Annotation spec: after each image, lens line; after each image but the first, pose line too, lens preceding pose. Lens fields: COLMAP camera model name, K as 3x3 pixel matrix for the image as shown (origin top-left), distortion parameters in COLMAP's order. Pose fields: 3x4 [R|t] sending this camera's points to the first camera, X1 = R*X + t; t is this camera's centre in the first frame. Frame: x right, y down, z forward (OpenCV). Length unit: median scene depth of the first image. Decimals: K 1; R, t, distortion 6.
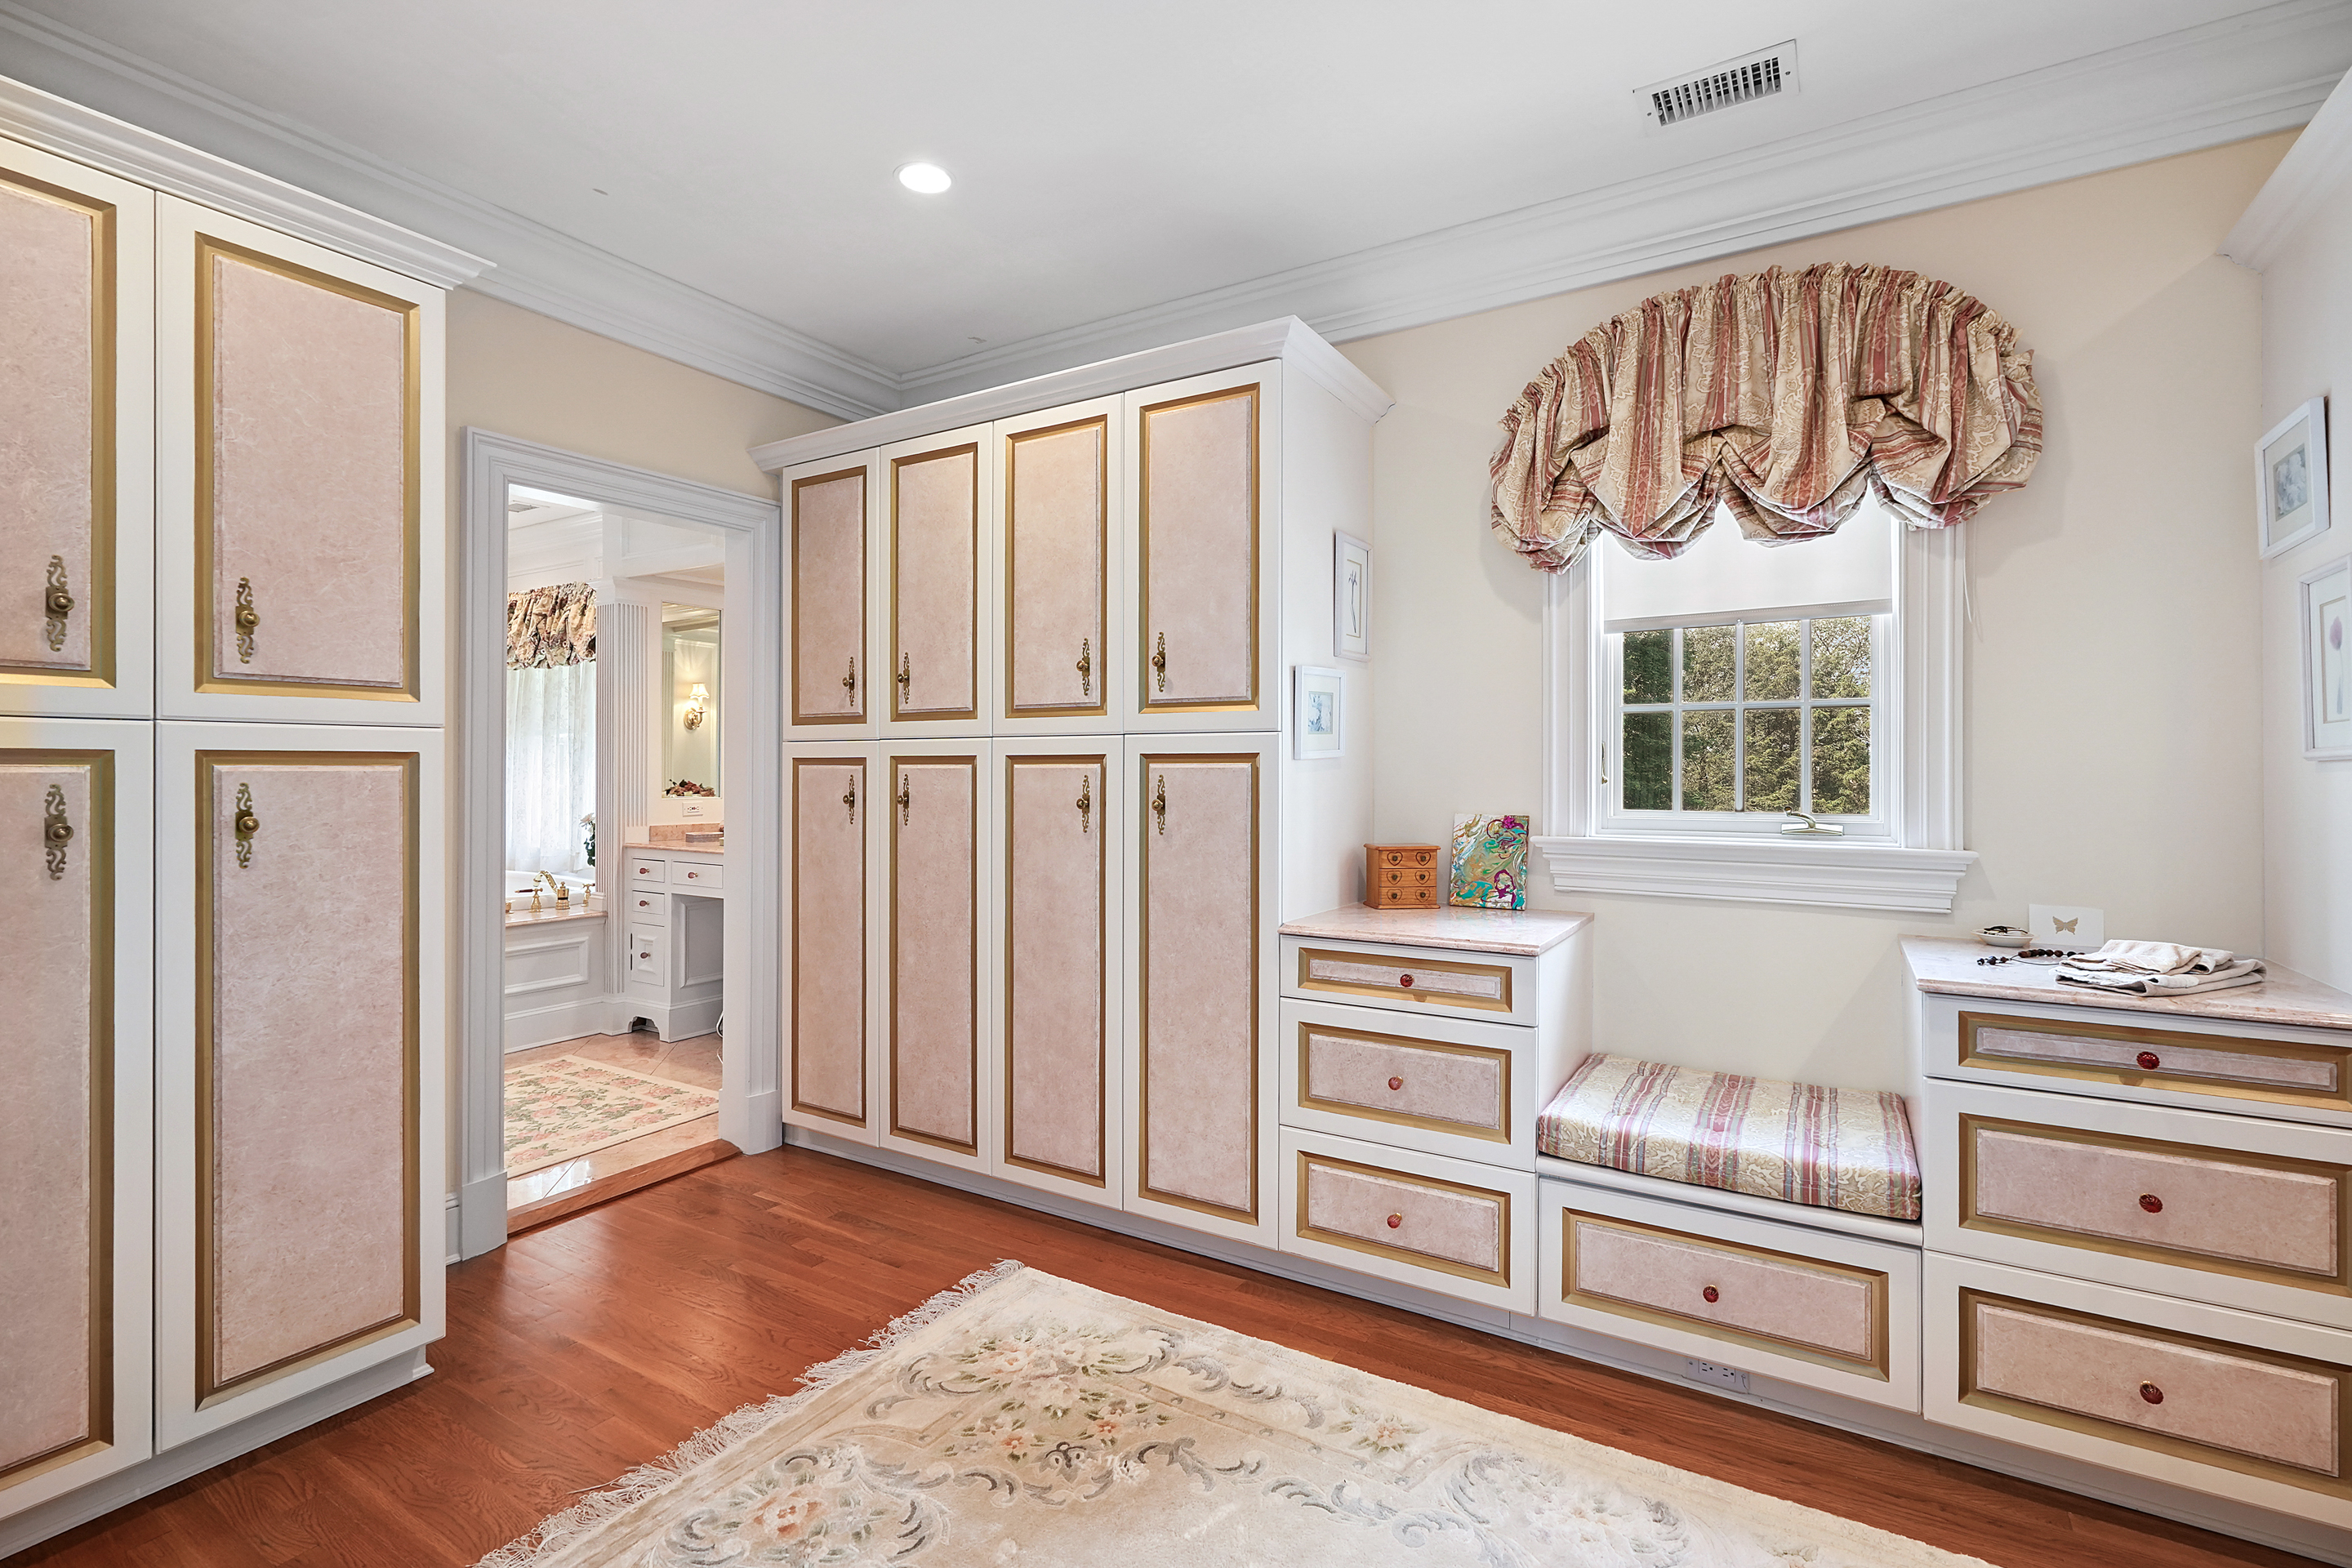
lens RADIAL K [[1078.6, 0, 1181.6], [0, 1078.6, 767.4], [0, 0, 1]] dist [-0.008961, 0.002290]
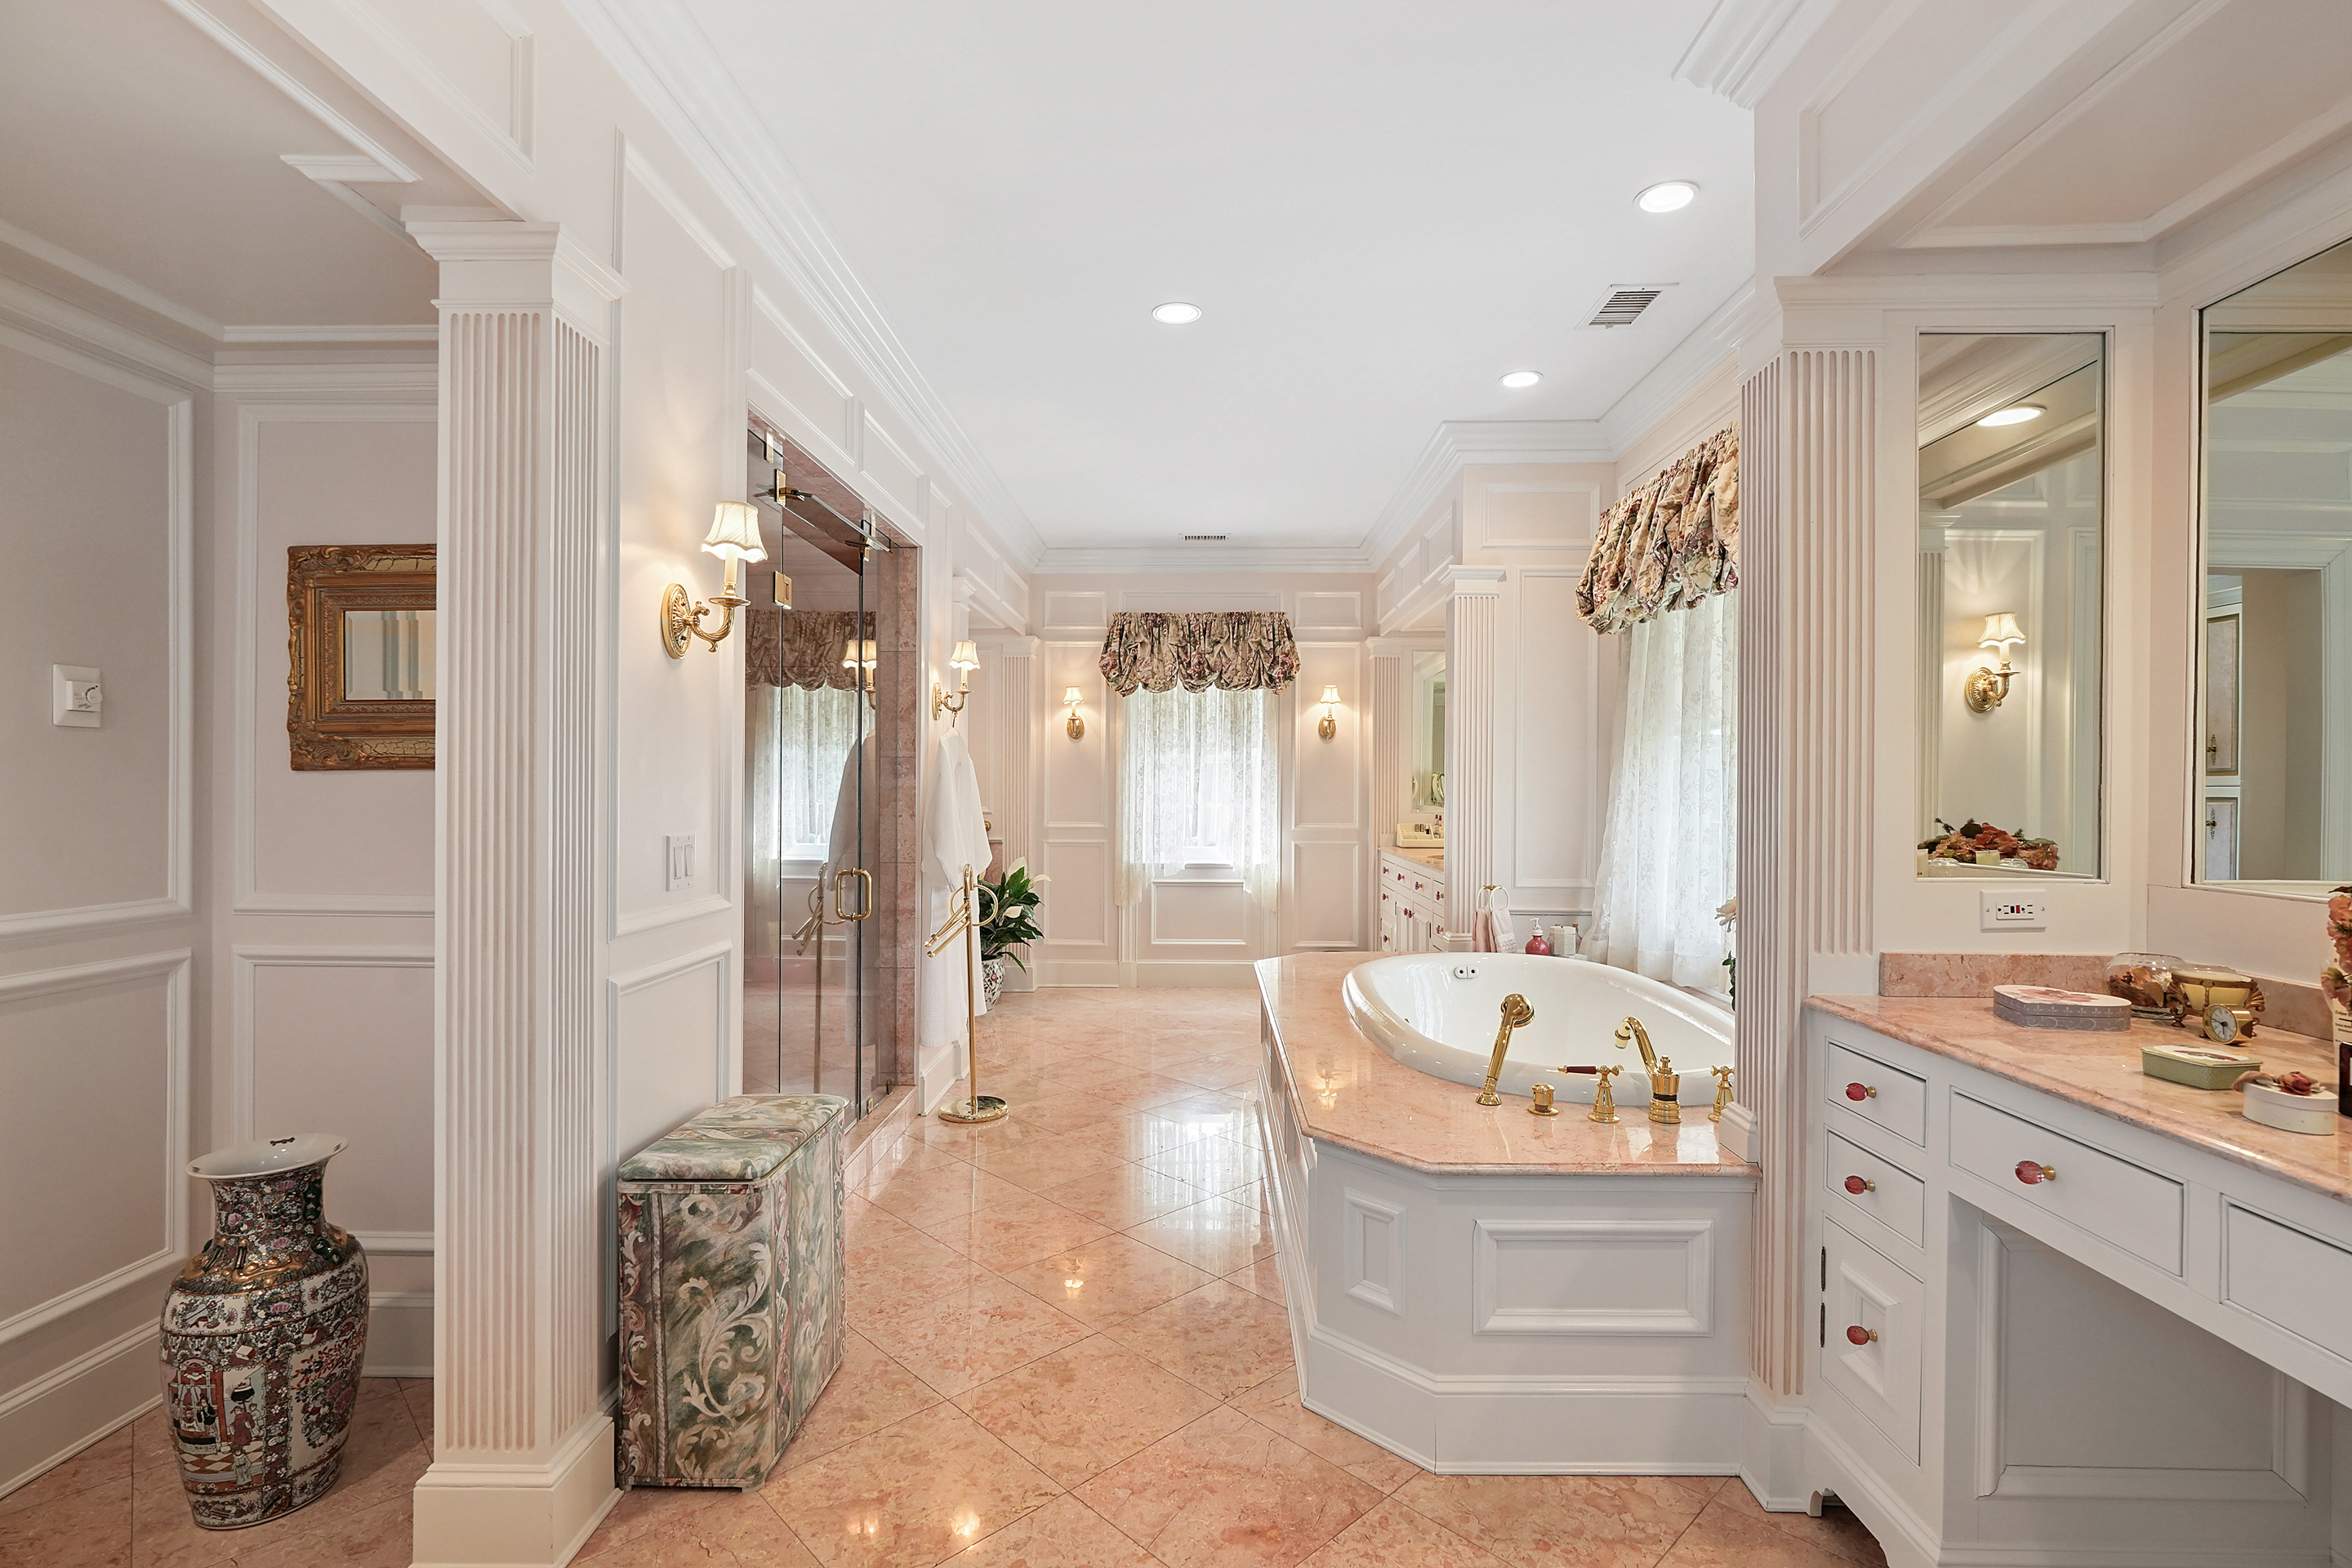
lens RADIAL K [[1078.6, 0, 1186.8], [0, 1078.6, 786.3], [0, 0, 1]] dist [-0.008961, 0.002290]
pose [[0.502094, 0.001876, -0.864811, -0.258191], [-0.003909, 0.999992, -0.000101, -0.000913], [0.864804, 0.003432, 0.502097, 0.533040]]
